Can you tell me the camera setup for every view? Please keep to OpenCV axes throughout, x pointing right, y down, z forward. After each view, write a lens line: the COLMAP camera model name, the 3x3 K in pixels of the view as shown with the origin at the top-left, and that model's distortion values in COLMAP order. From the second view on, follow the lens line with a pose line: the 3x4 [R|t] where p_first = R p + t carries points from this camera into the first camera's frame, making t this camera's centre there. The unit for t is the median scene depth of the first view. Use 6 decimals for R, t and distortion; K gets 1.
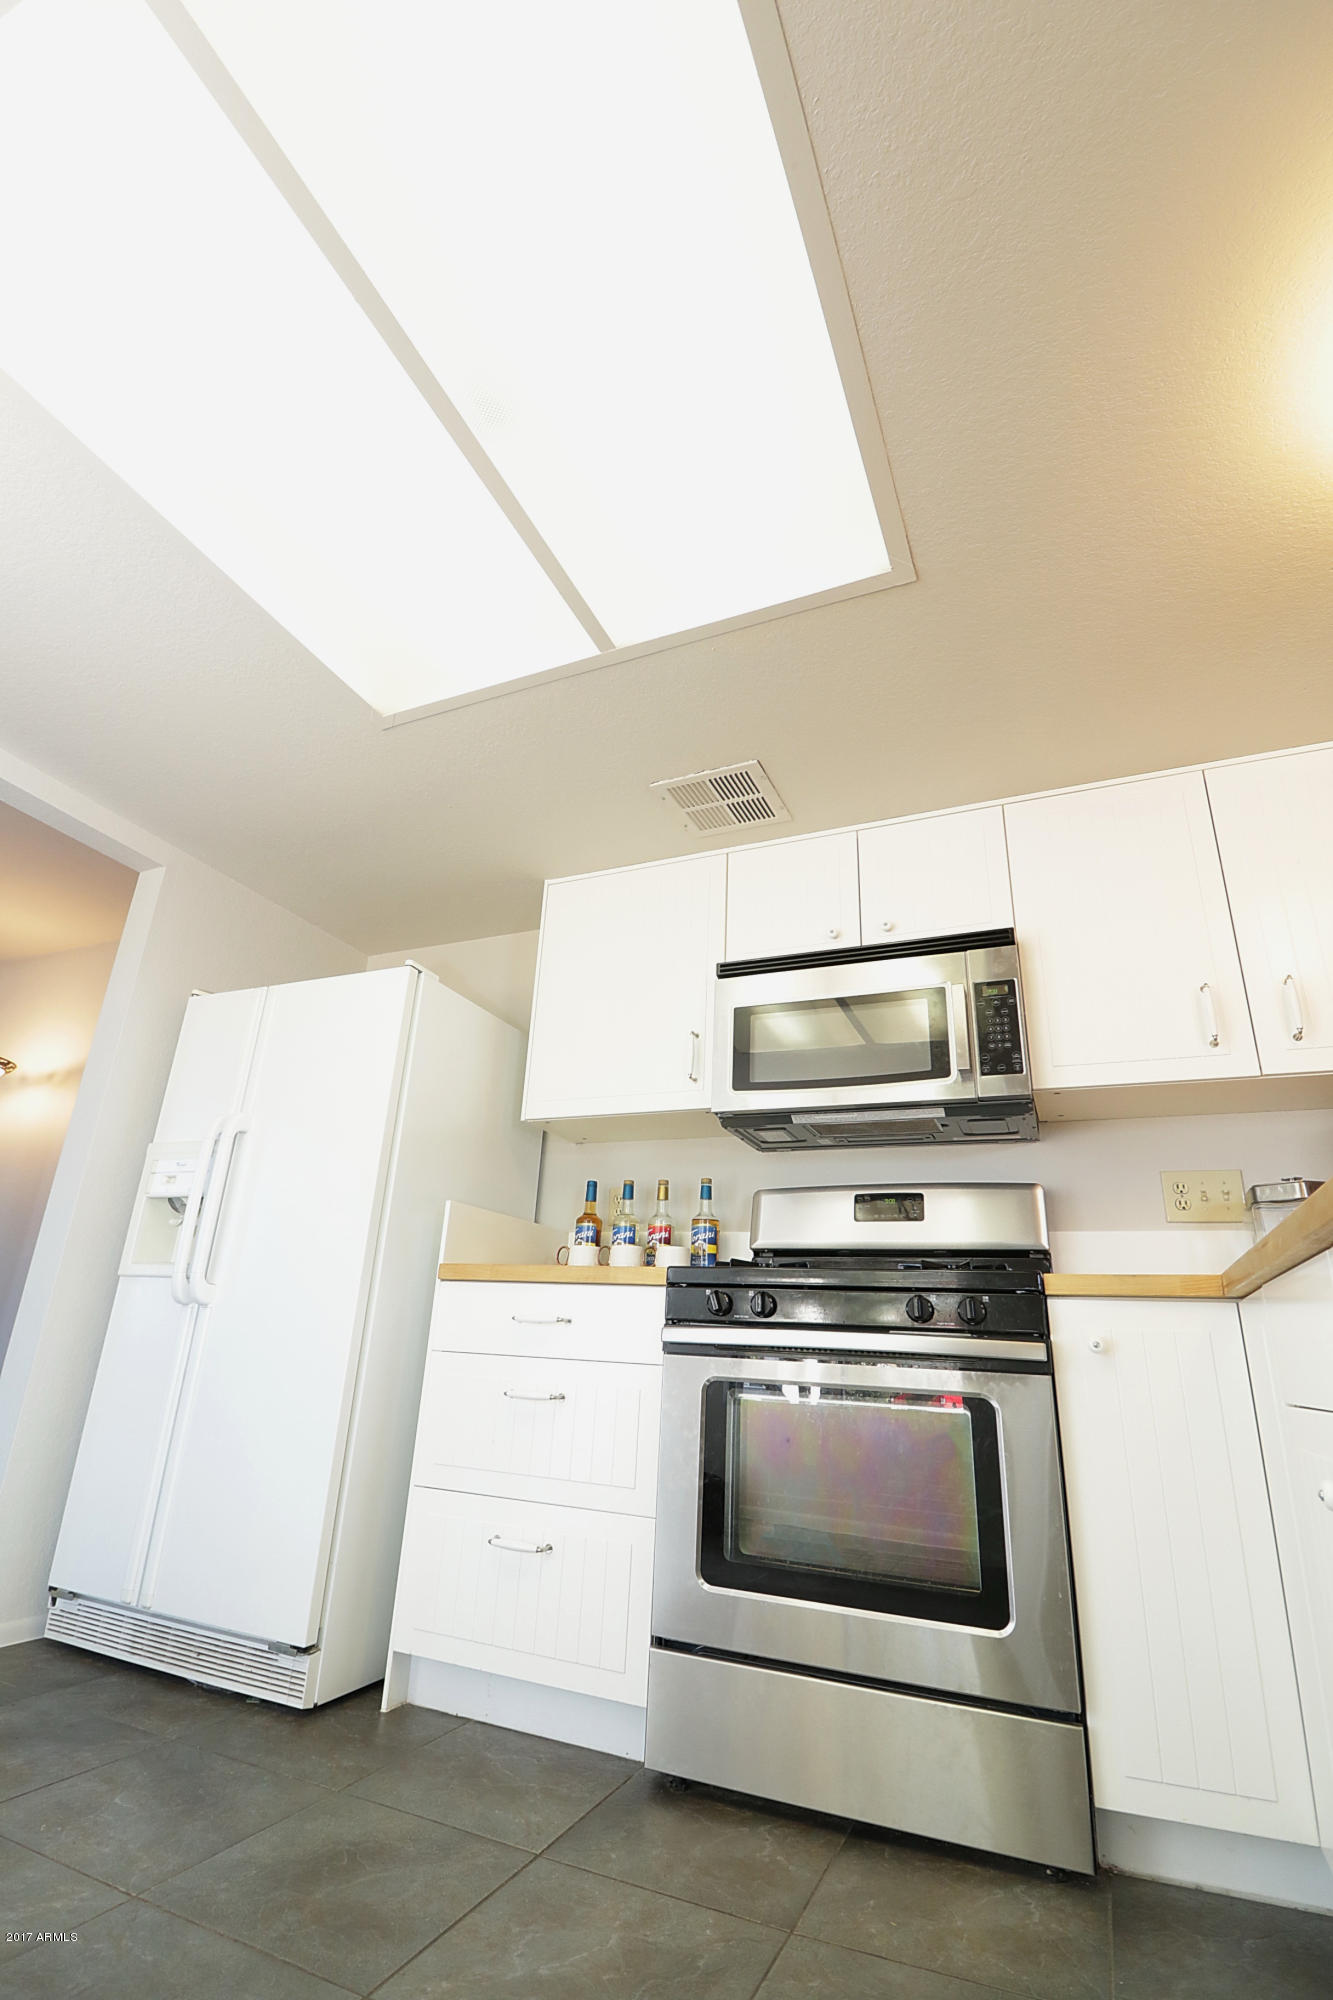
lens RADIAL K [[918.7, 0, 666.5], [0, 918.7, 1000.0], [0, 0, 1]] dist [0.005998, -0.012154]
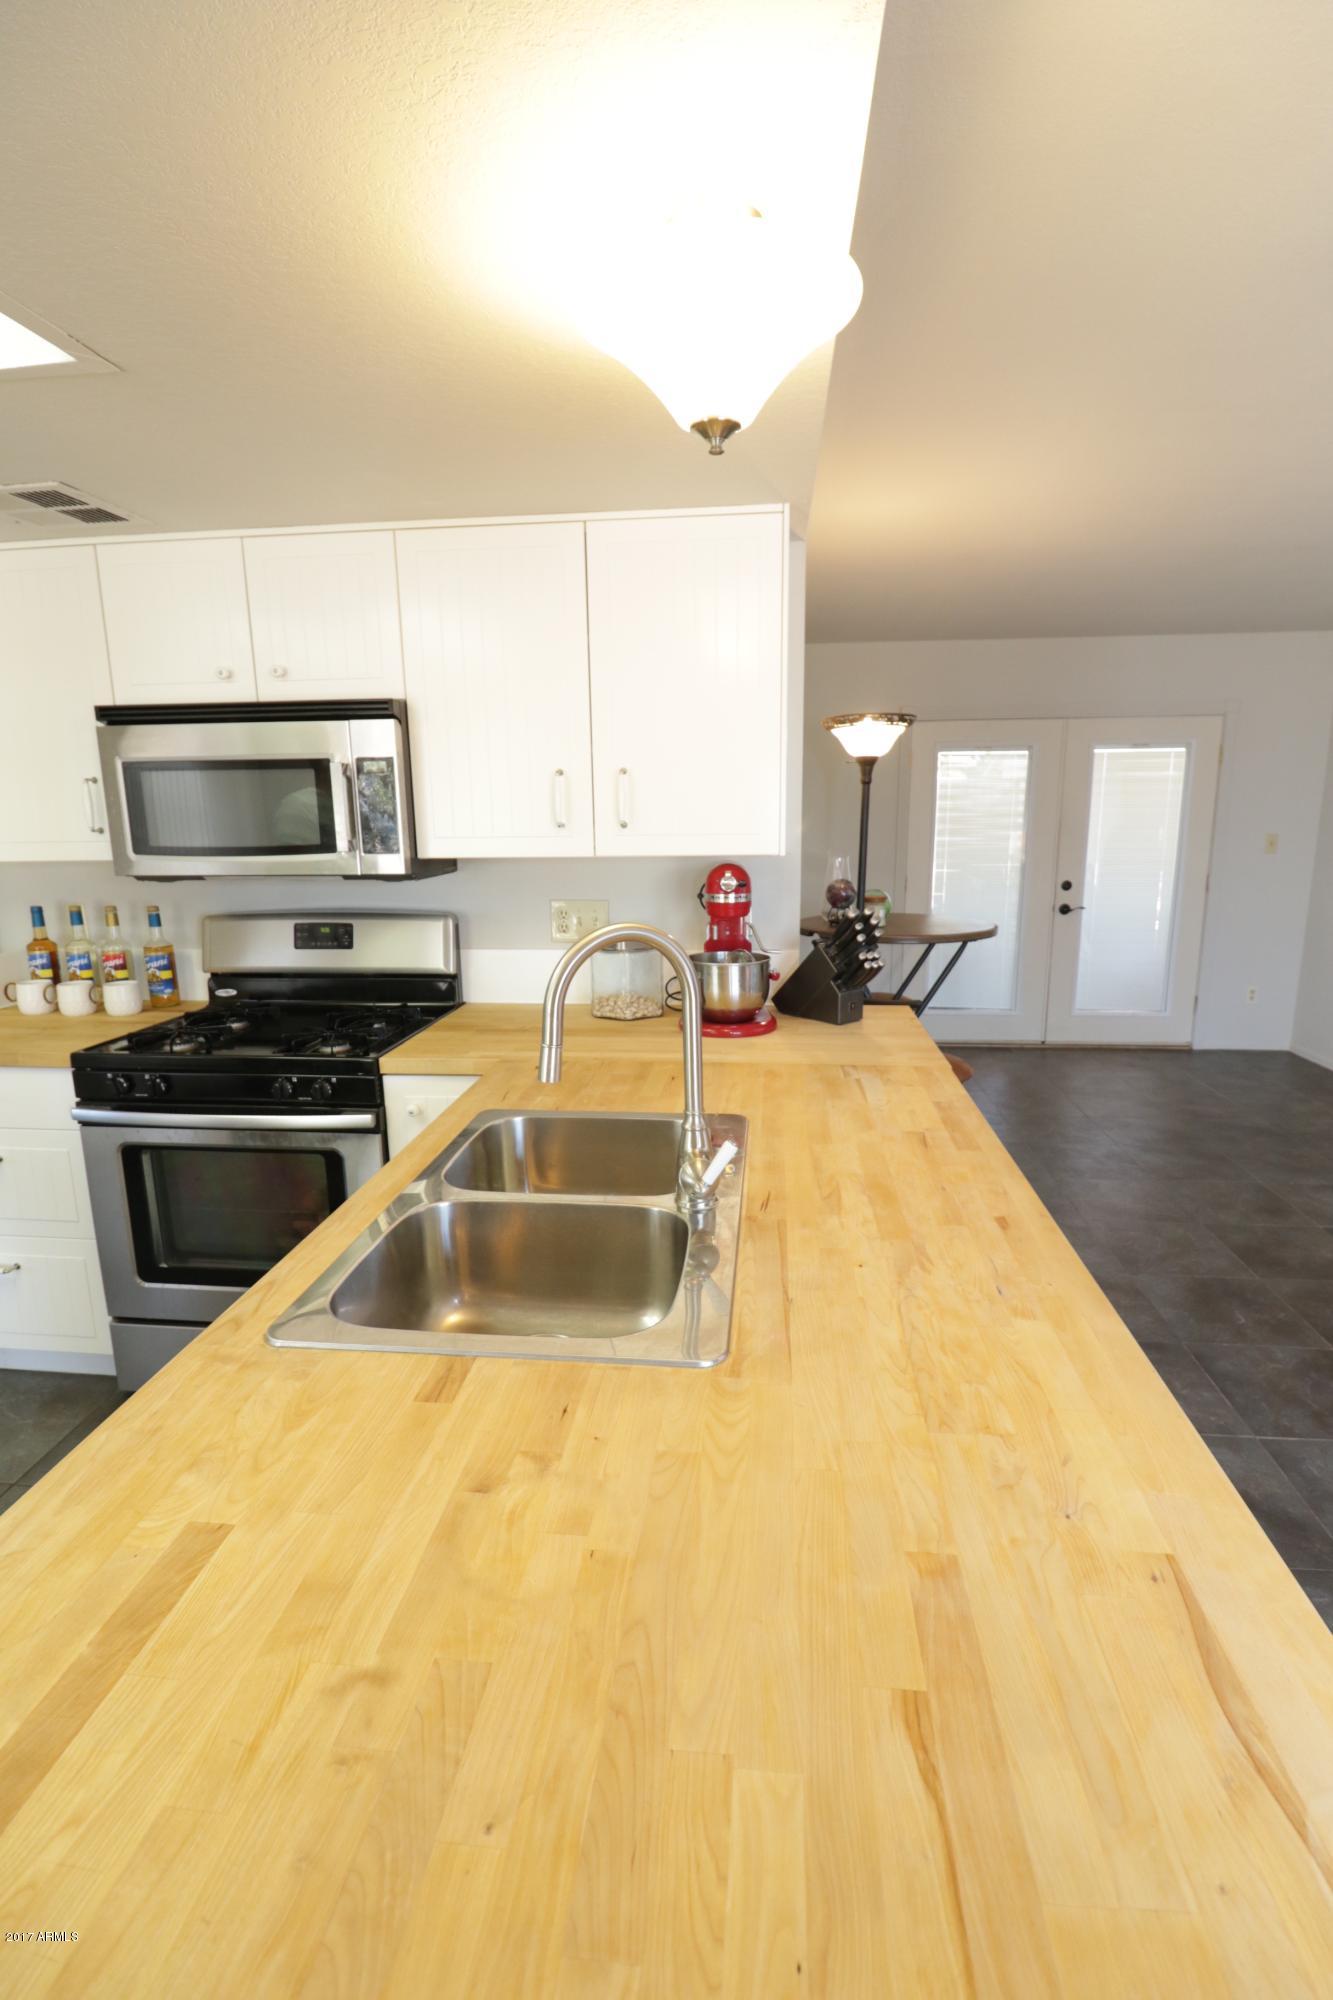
lens RADIAL K [[918.7, 0, 666.5], [0, 918.7, 1000.0], [0, 0, 1]] dist [0.005998, -0.012154]
pose [[0.950168, -0.120418, 0.287540, 0.318303], [-0.052173, 0.847945, 0.527511, -0.324241], [-0.307340, -0.516226, 0.799408, -0.045045]]
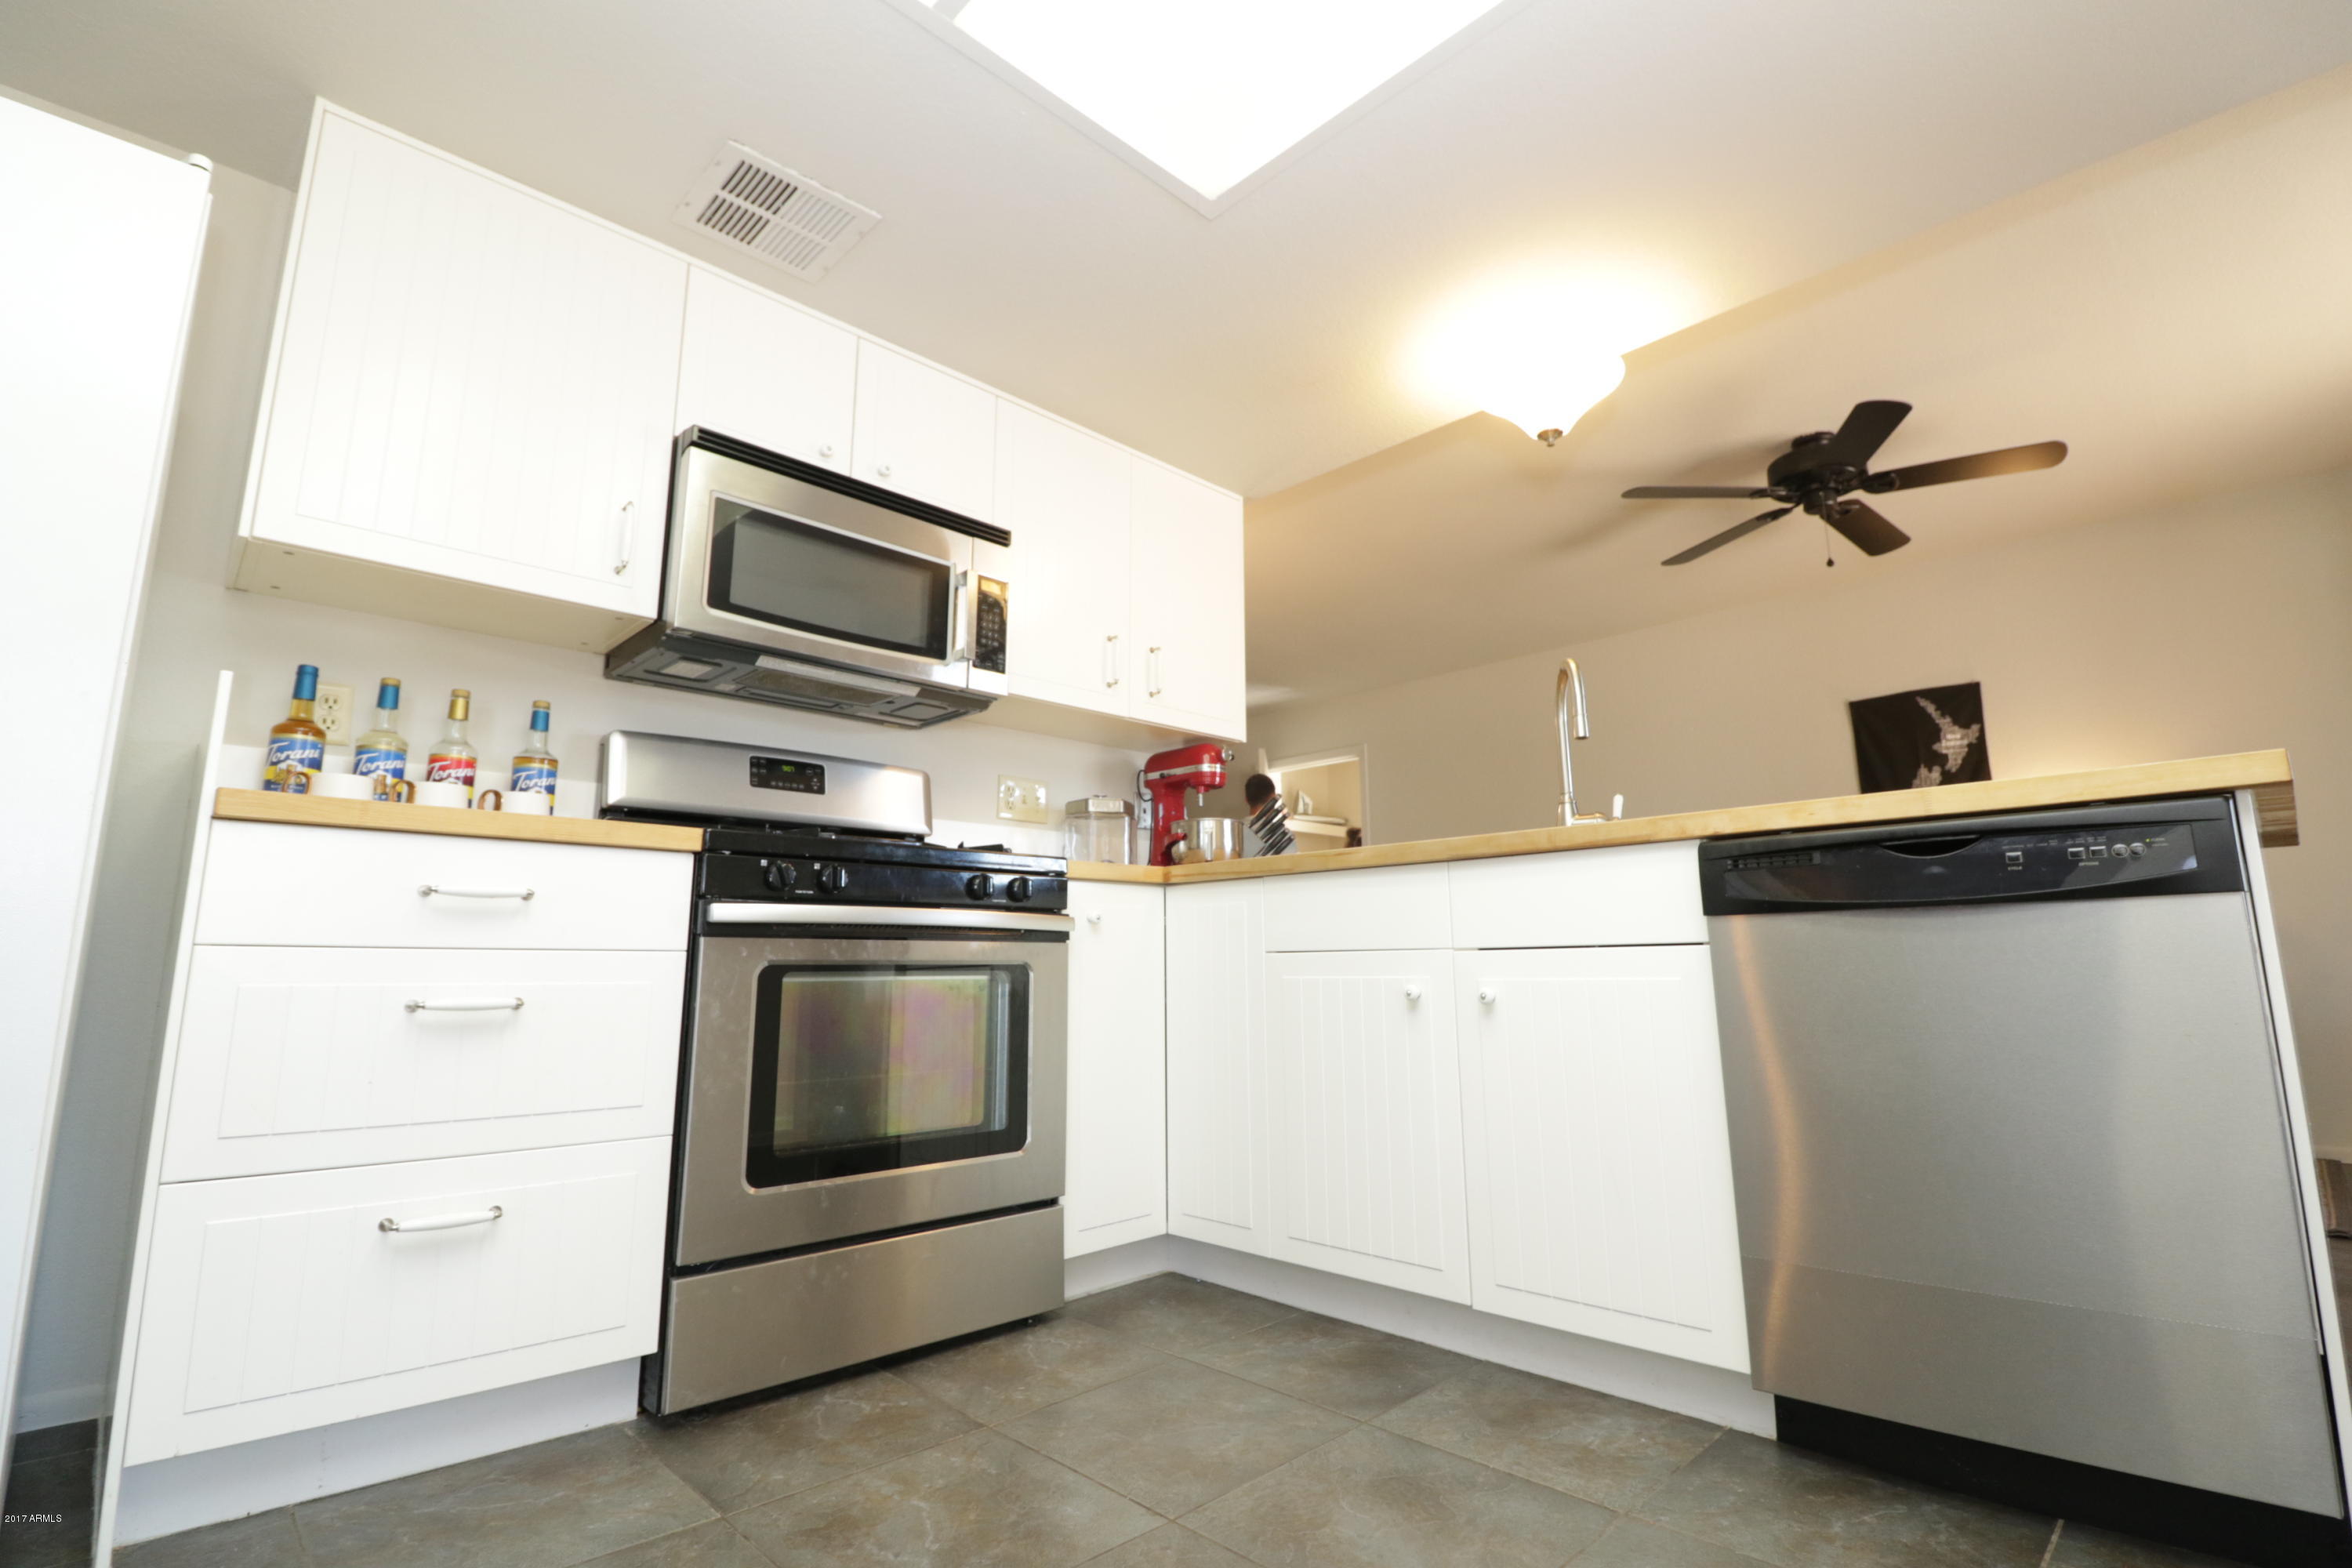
lens RADIAL K [[1080.4, 0, 1156.2], [0, 1080.4, 771.7], [0, 0, 1]] dist [0.005998, -0.012154]
pose [[0.388169, 0.116999, 0.914131, -0.591587], [-0.306476, 0.951842, 0.008314, 0.109757], [-0.869136, -0.283386, 0.405333, 0.288417]]
